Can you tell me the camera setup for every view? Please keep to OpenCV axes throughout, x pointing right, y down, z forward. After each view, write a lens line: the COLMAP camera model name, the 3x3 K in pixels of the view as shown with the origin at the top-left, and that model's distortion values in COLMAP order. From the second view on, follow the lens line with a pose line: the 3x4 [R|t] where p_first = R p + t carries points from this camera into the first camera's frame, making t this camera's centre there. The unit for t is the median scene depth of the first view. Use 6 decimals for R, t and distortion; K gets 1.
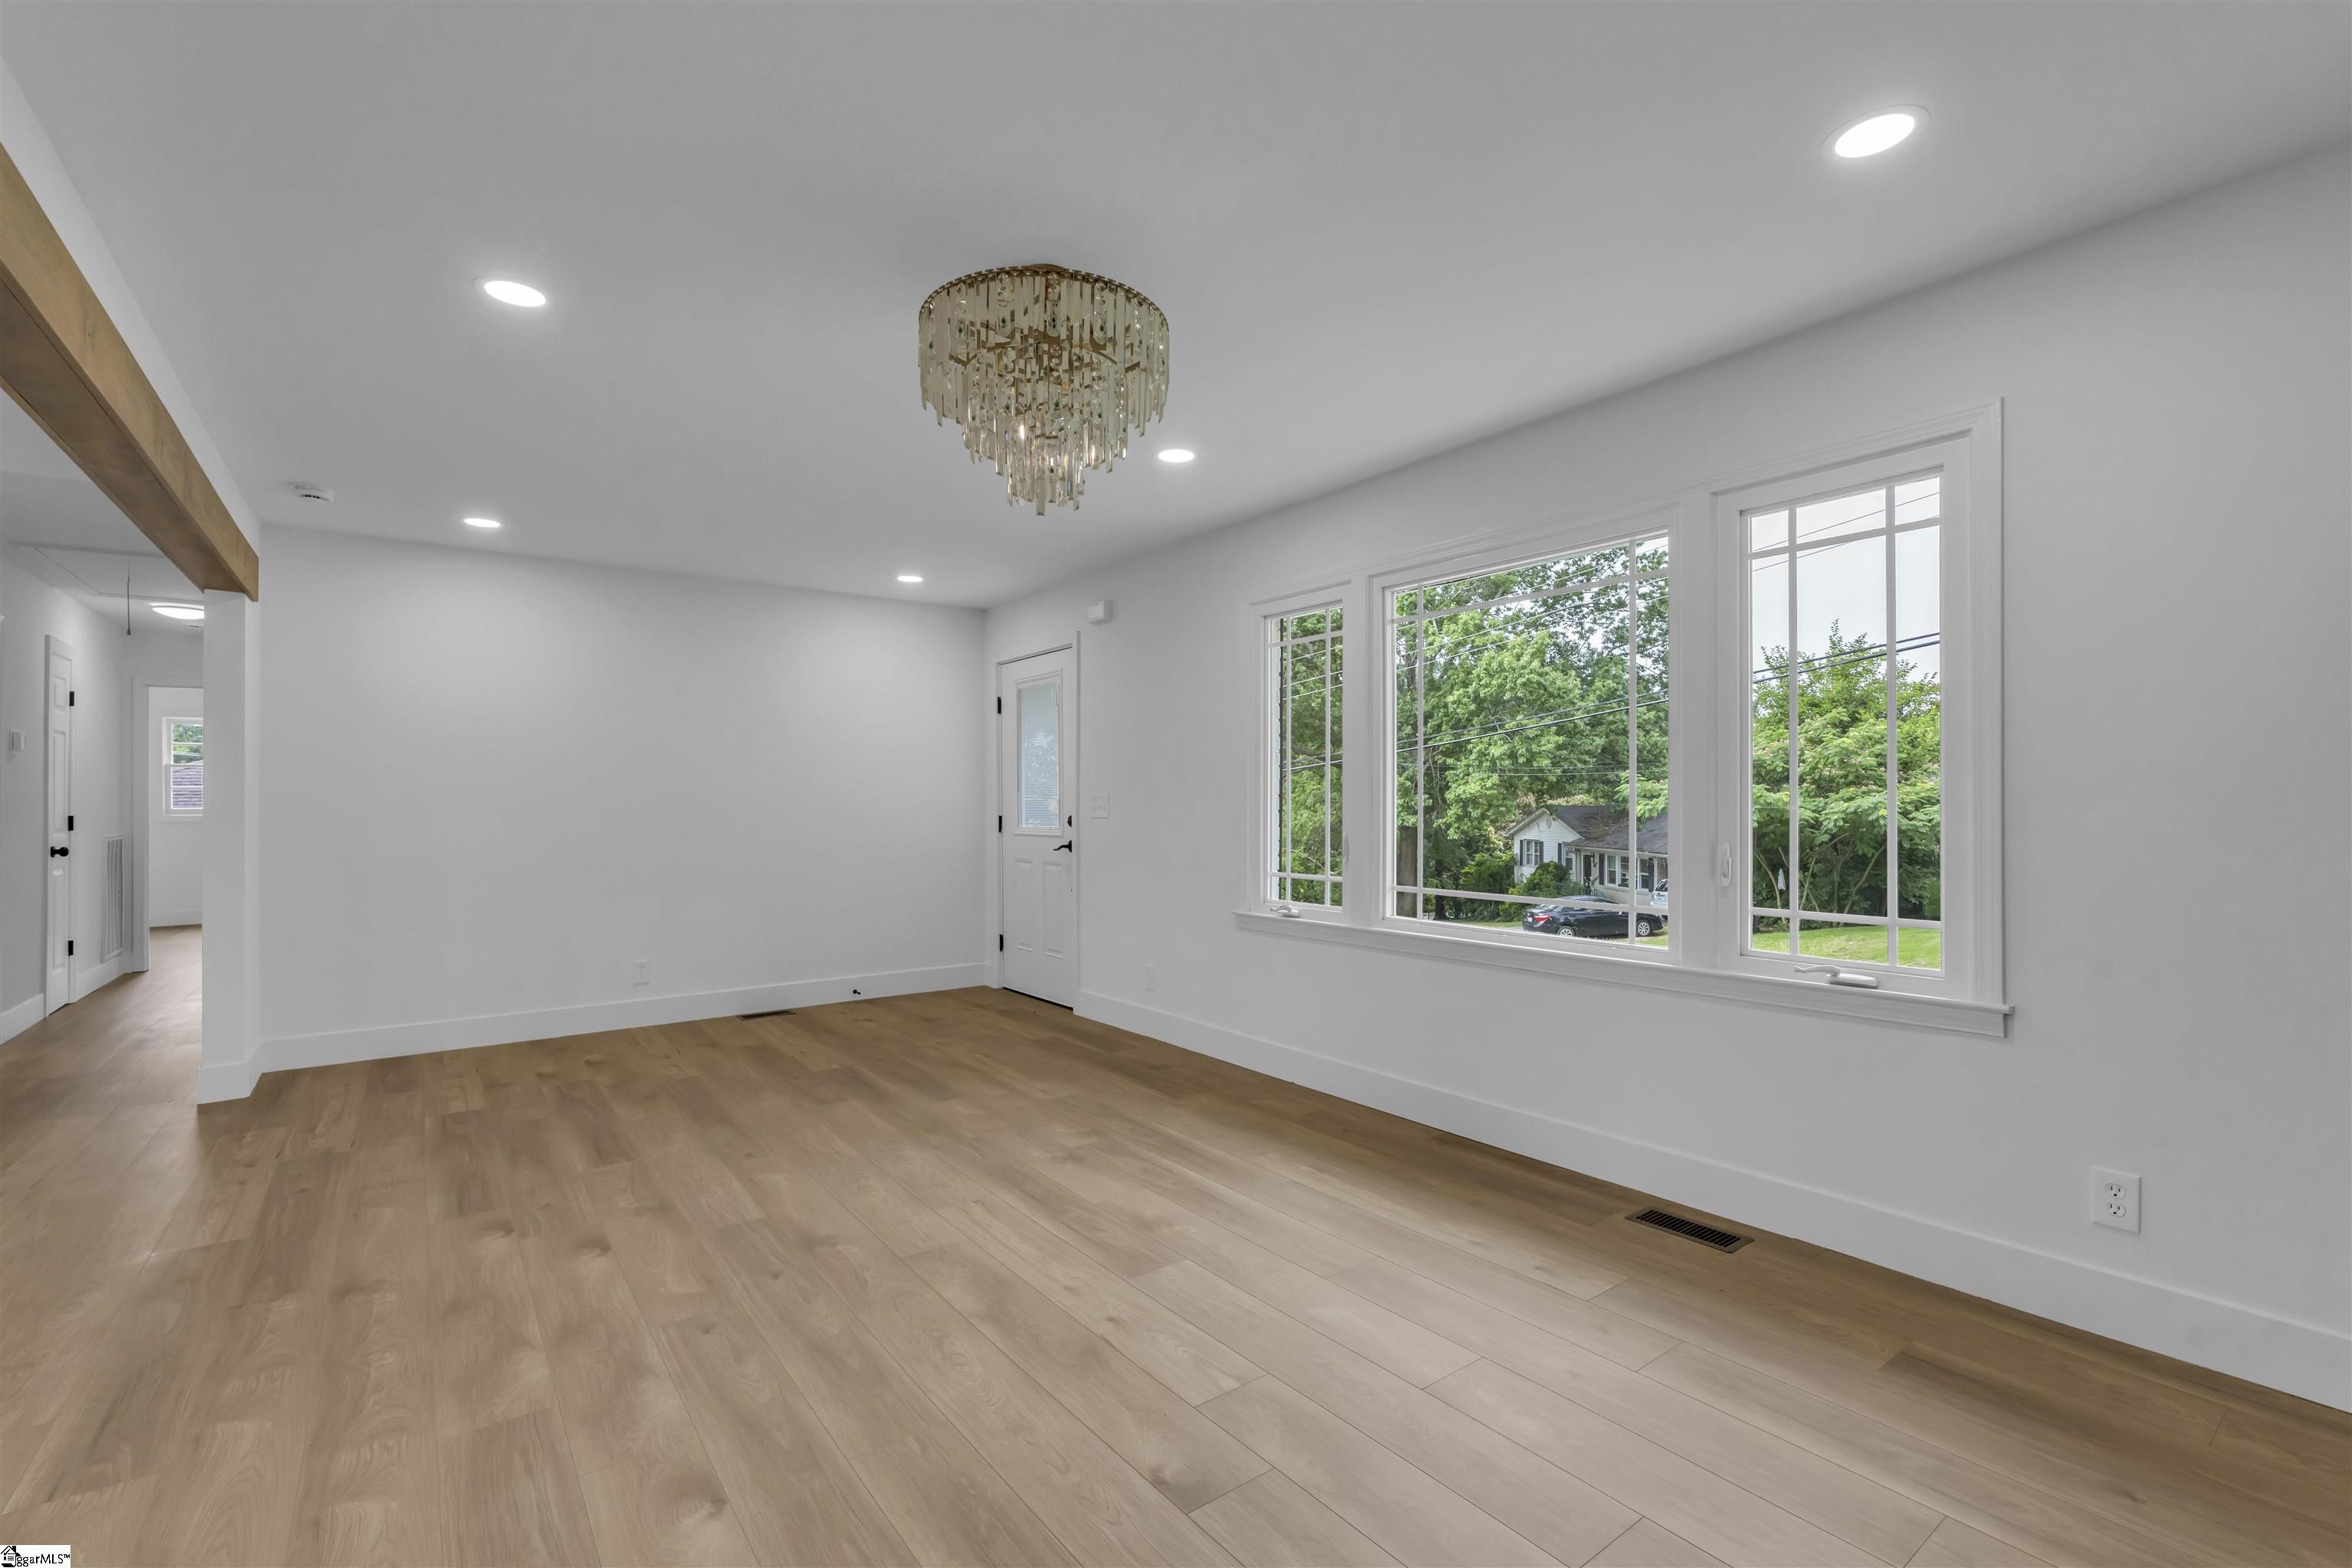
lens RADIAL K [[1036.7, 0, 1184.1], [0, 1036.7, 797.5], [0, 0, 1]] dist [-0.008835, 0.003523]
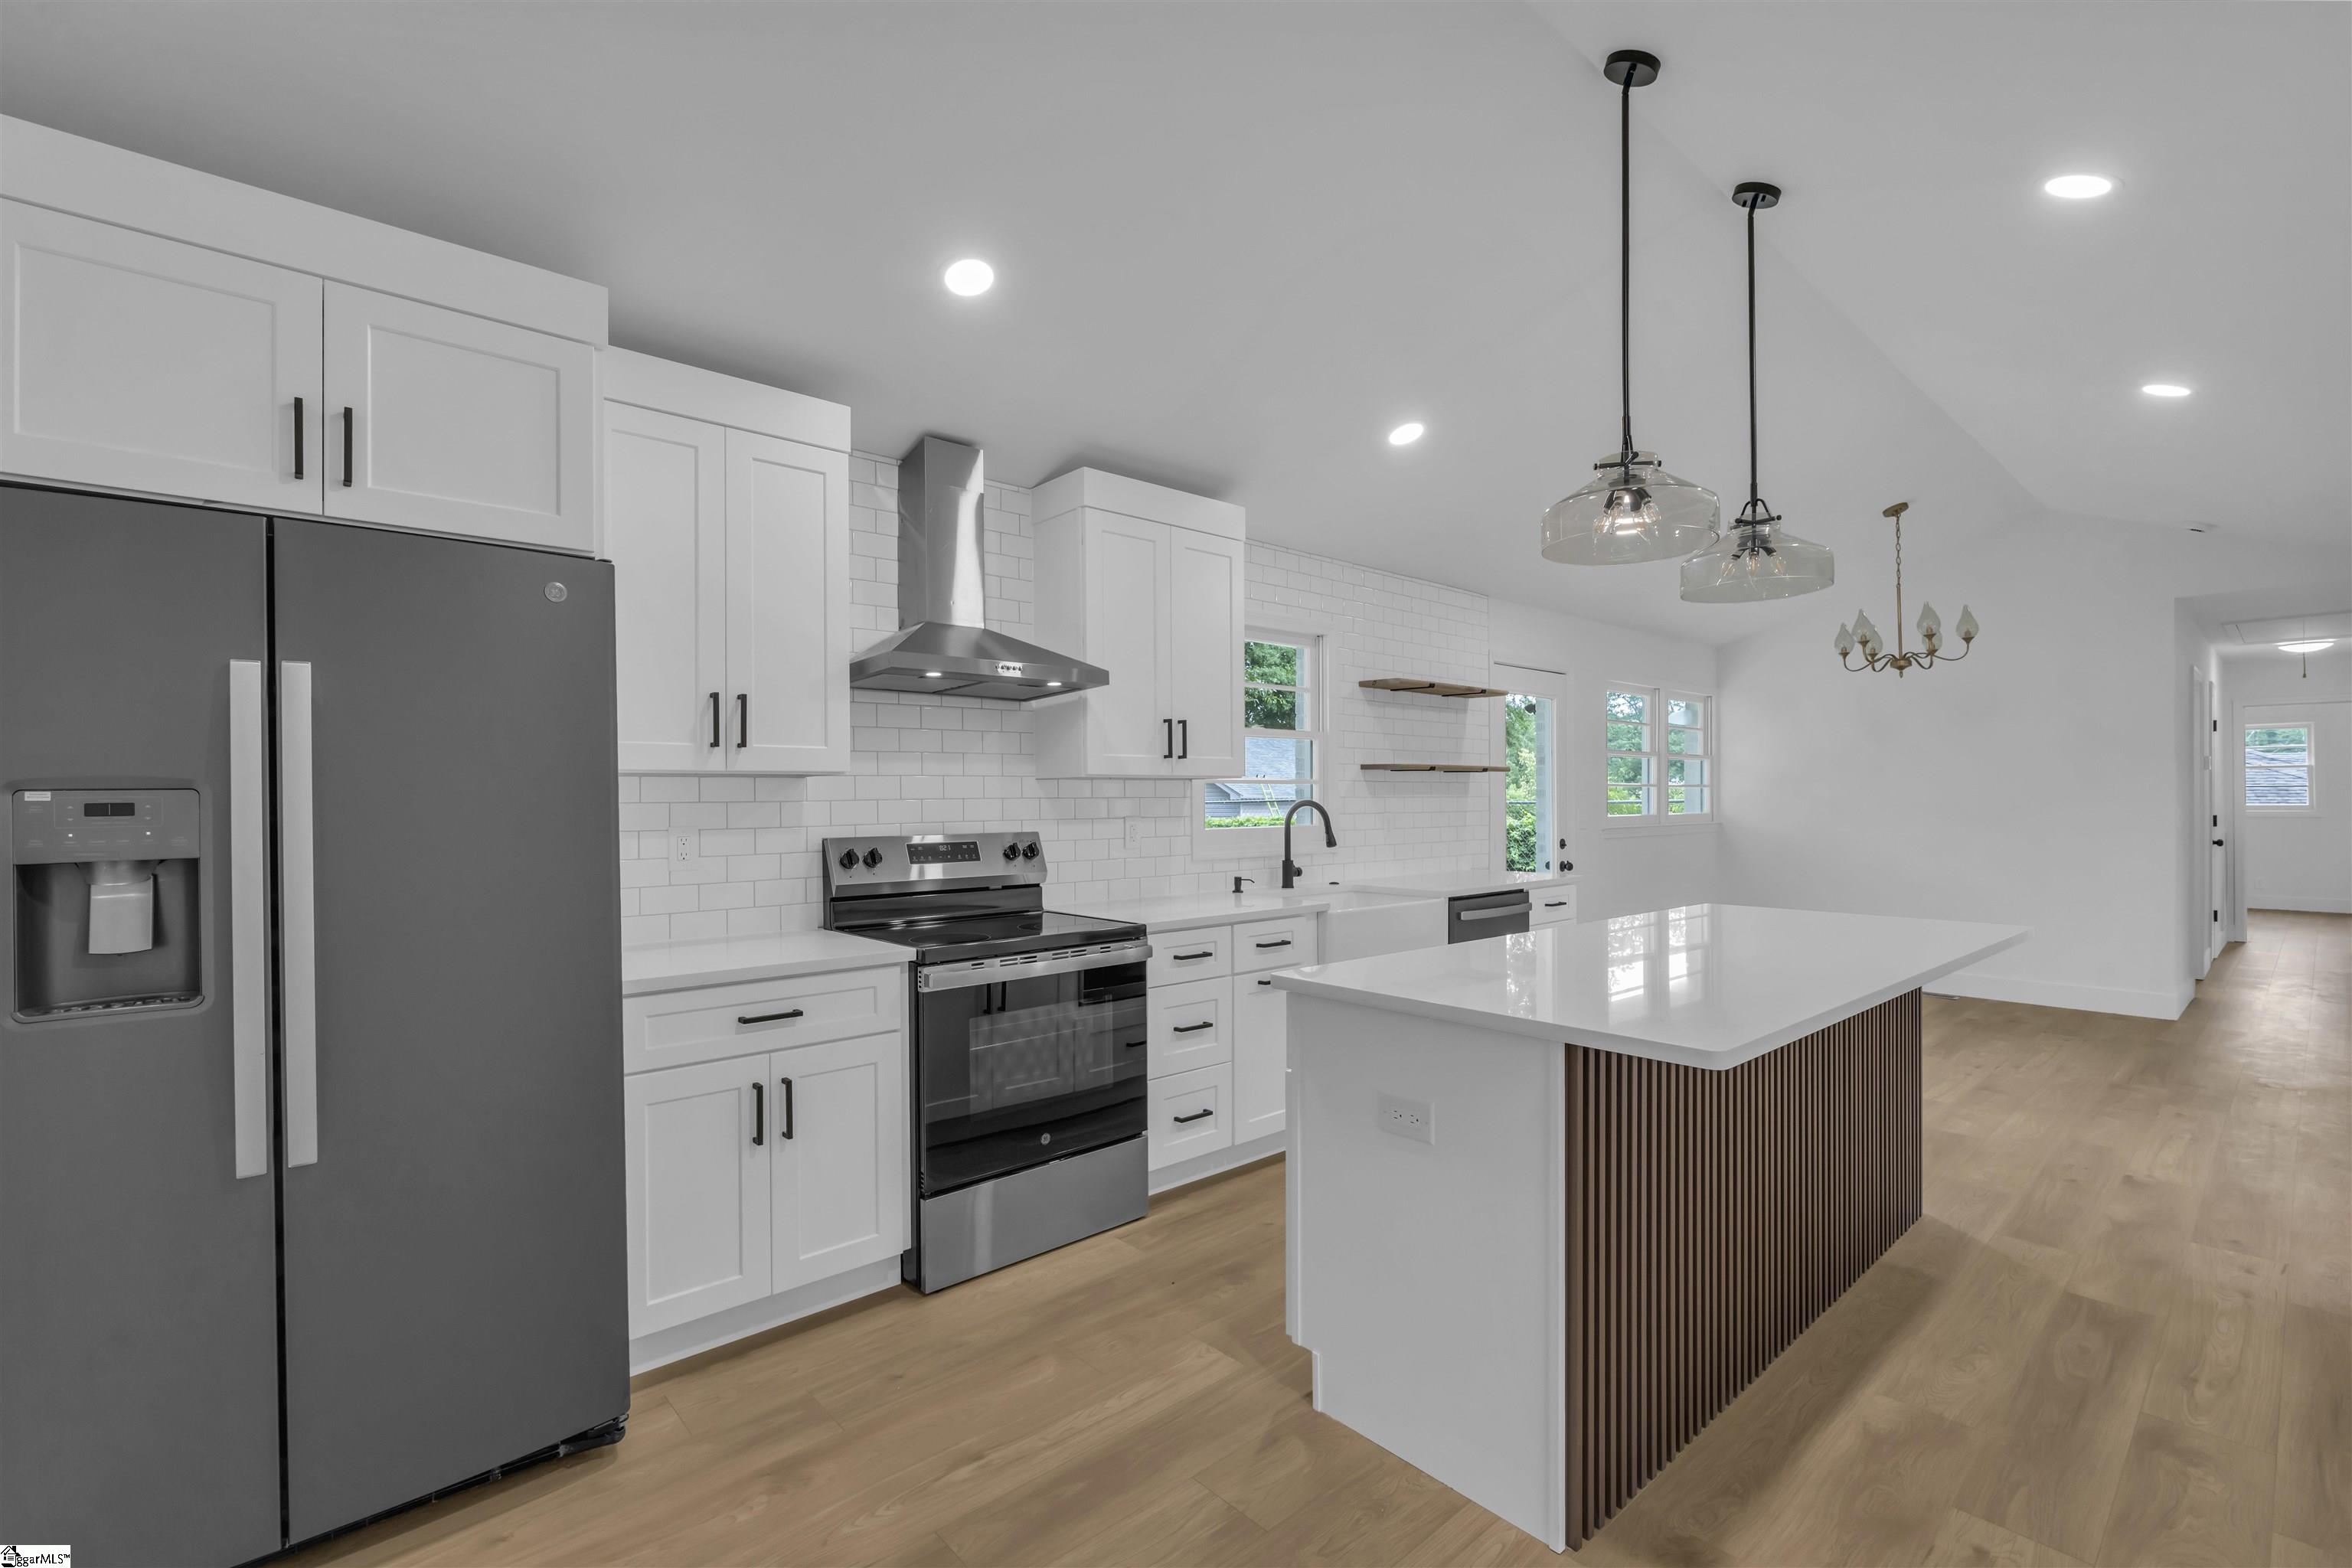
lens RADIAL K [[1036.7, 0, 1168.5], [0, 1036.7, 780.7], [0, 0, 1]] dist [-0.008835, 0.003523]
pose [[0.078926, -0.011902, -0.996809, 0.236619], [0.009500, 0.999892, -0.011186, -0.048591], [0.996835, -0.008587, 0.079030, -0.866207]]
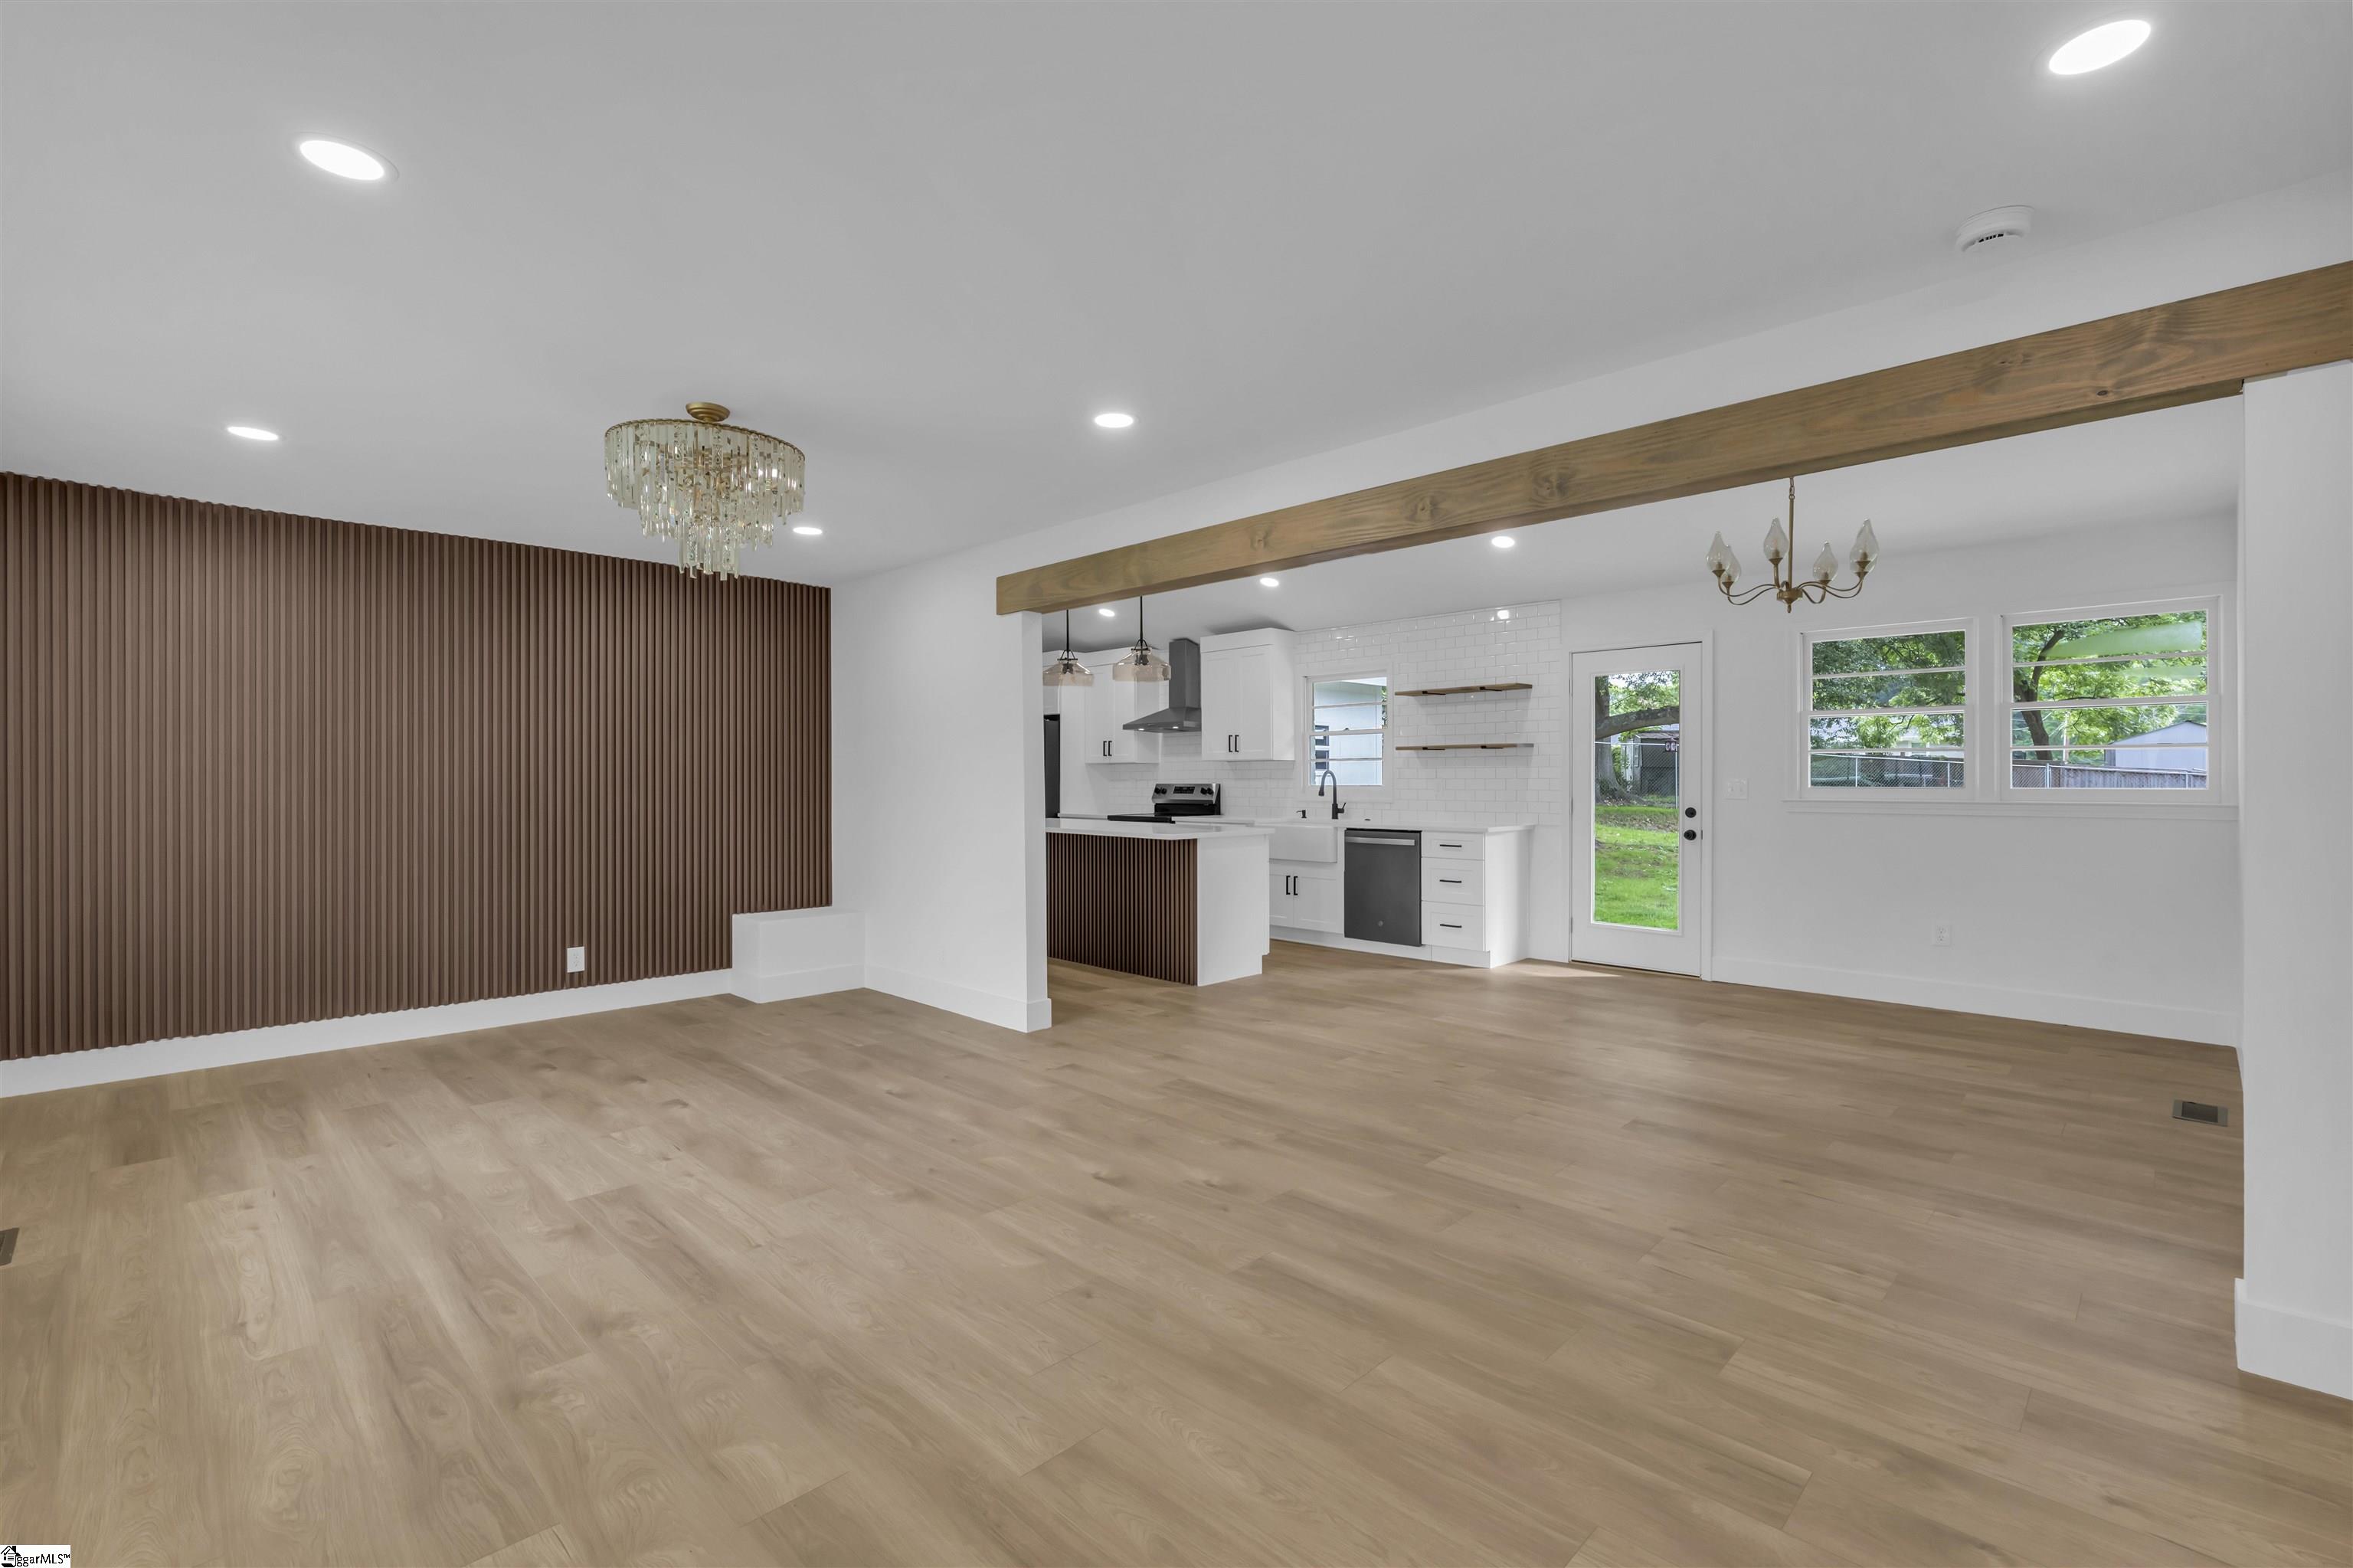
lens RADIAL K [[1037.2, 0, 1186.7], [0, 1037.2, 770.5], [0, 0, 1]] dist [-0.008835, 0.003523]
pose [[-0.988299, 0.005401, -0.152433, -0.436135], [0.007484, 0.999886, -0.013100, -0.003883], [0.152345, -0.014087, -0.988227, 1.959608]]
